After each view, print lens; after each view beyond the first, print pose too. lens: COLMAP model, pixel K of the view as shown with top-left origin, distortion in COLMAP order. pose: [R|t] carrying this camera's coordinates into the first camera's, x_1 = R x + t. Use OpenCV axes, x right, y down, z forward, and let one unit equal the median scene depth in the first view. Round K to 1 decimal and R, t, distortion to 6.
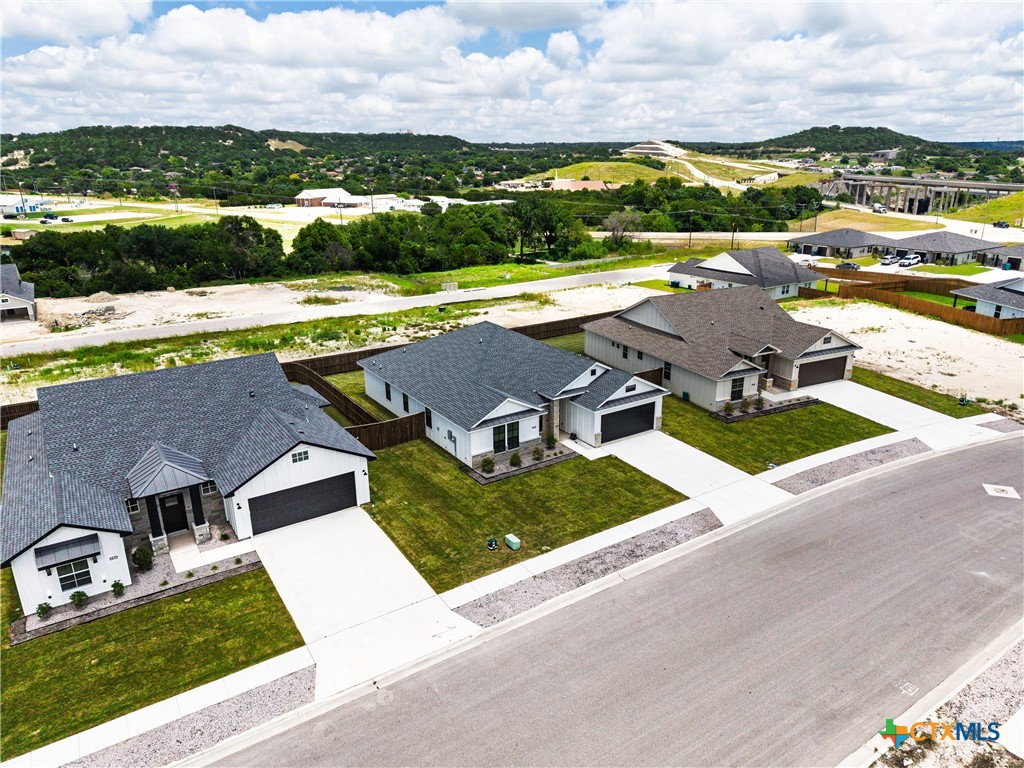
lens RADIAL K [[685.8, 0, 515.5], [0, 685.8, 381.2], [0, 0, 1]] dist [0.014315, -0.013704]
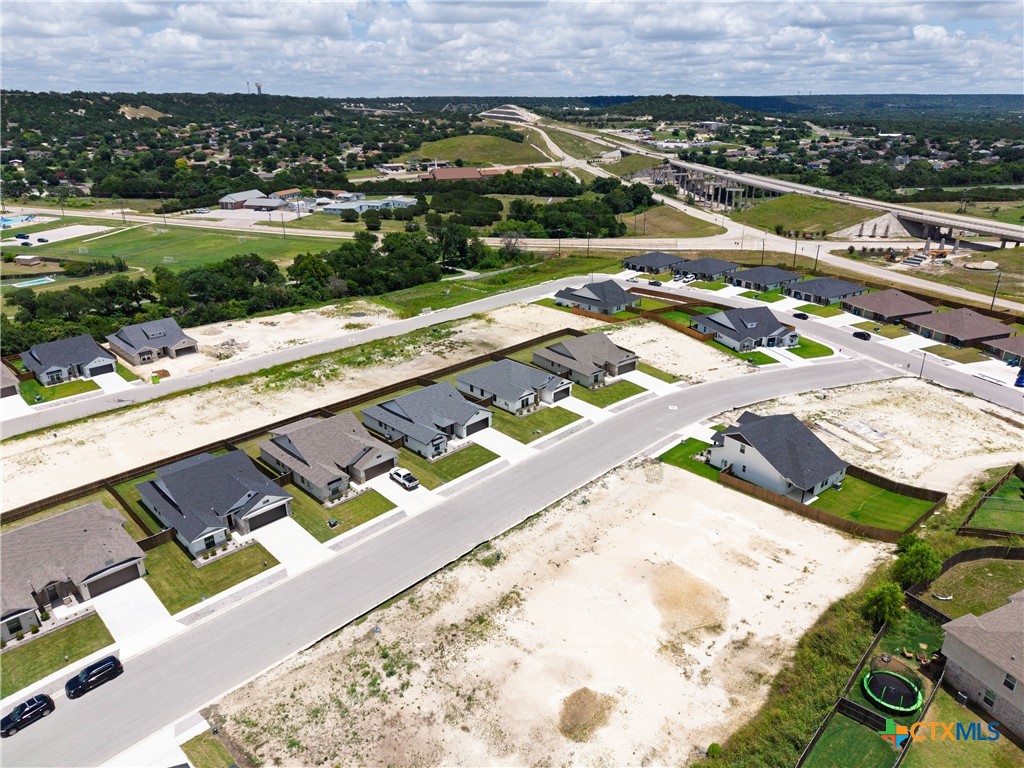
lens RADIAL K [[685.8, 0, 513.5], [0, 685.8, 379.4], [0, 0, 1]] dist [0.014315, -0.013704]
pose [[0.979787, -0.071110, 0.186977, -0.227481], [0.057624, 0.995395, 0.076605, -0.093861], [-0.191564, -0.064282, 0.979373, -0.716395]]
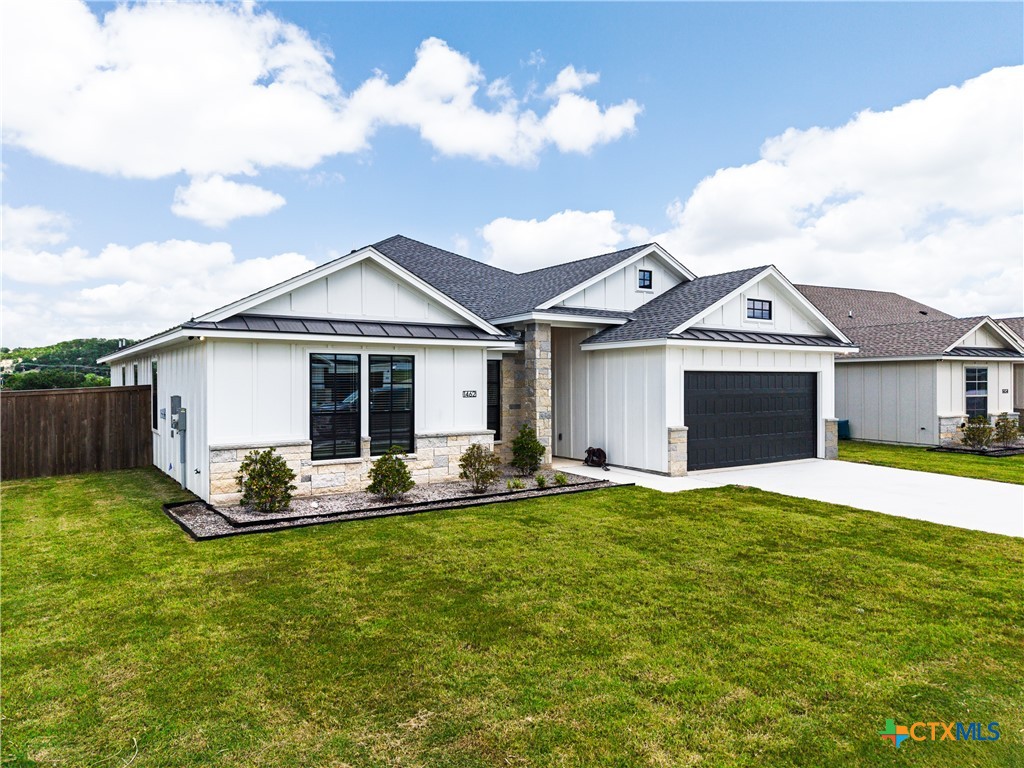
lens RADIAL K [[685.8, 0, 520.6], [0, 685.8, 383.5], [0, 0, 1]] dist [0.014315, -0.013704]
pose [[0.999655, 0.007485, 0.025167, 0.015562], [0.000652, 0.951134, -0.308776, 0.058258], [-0.026249, 0.308686, 0.950802, 0.265355]]
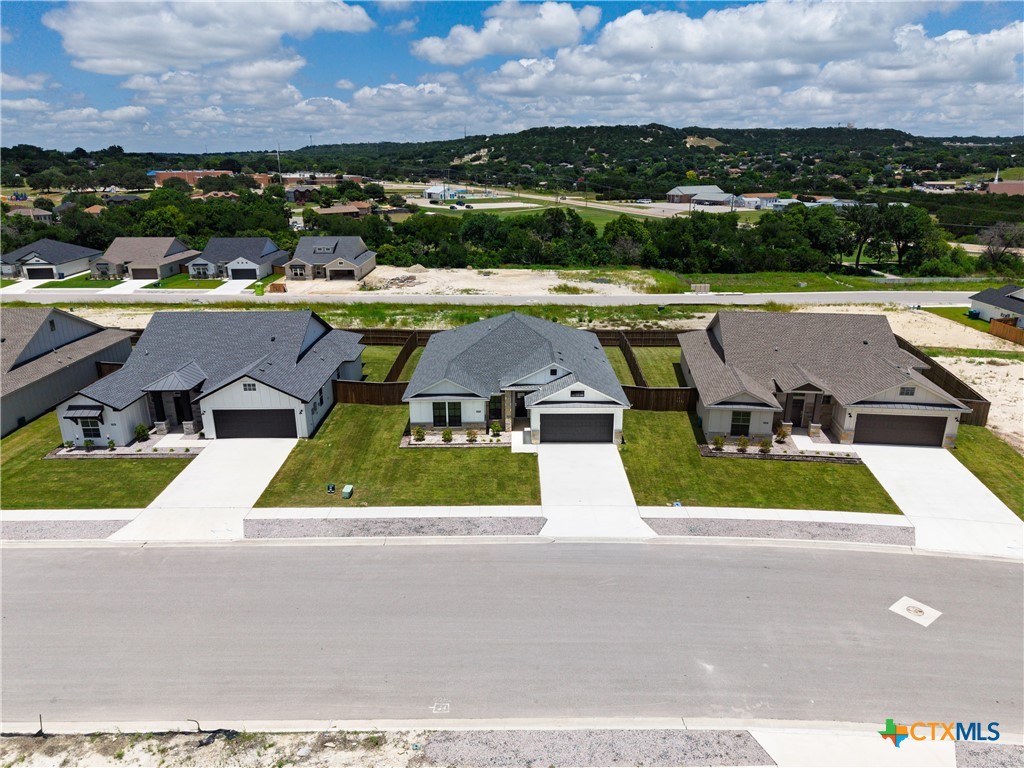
lens RADIAL K [[685.8, 0, 512.1], [0, 685.8, 391.7], [0, 0, 1]] dist [0.014315, -0.013704]
pose [[0.833529, 0.180625, -0.522116, 0.231807], [-0.170987, 0.982986, 0.067090, -0.016114], [0.525351, 0.033353, 0.850232, 0.045059]]
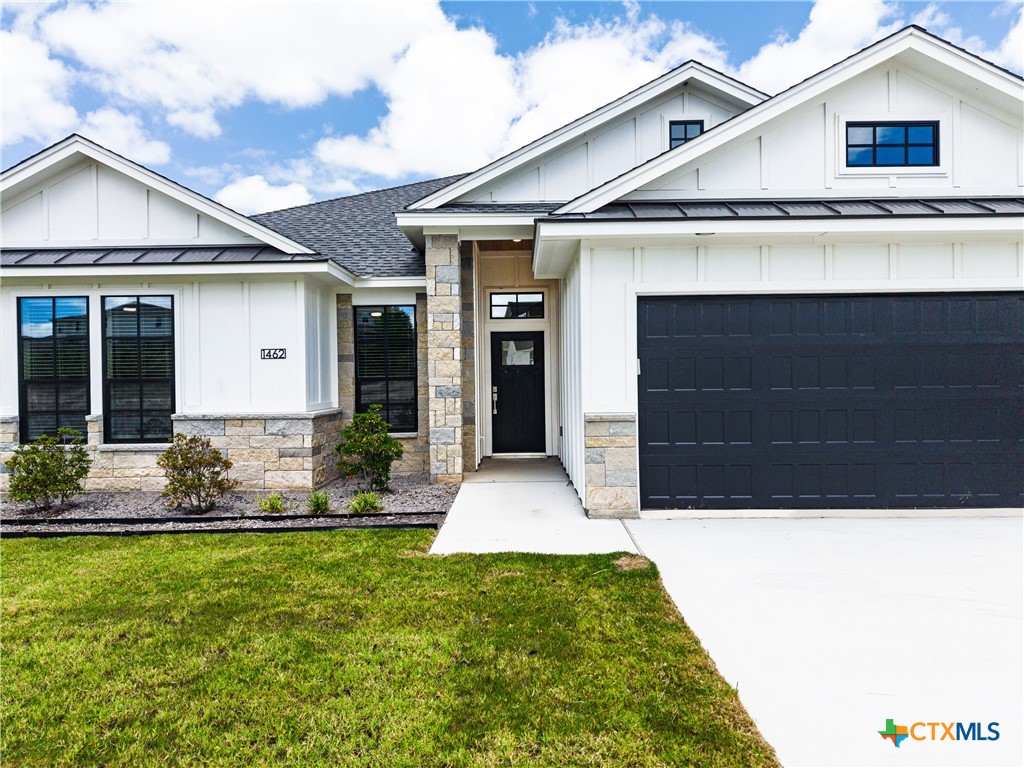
lens RADIAL K [[685.8, 0, 516.1], [0, 685.8, 389.2], [0, 0, 1]] dist [0.014315, -0.013704]
pose [[0.841007, 0.003480, -0.541012, 0.069231], [-0.165420, 0.953745, -0.251011, 0.042203], [0.515114, 0.300597, 0.802682, 0.330428]]
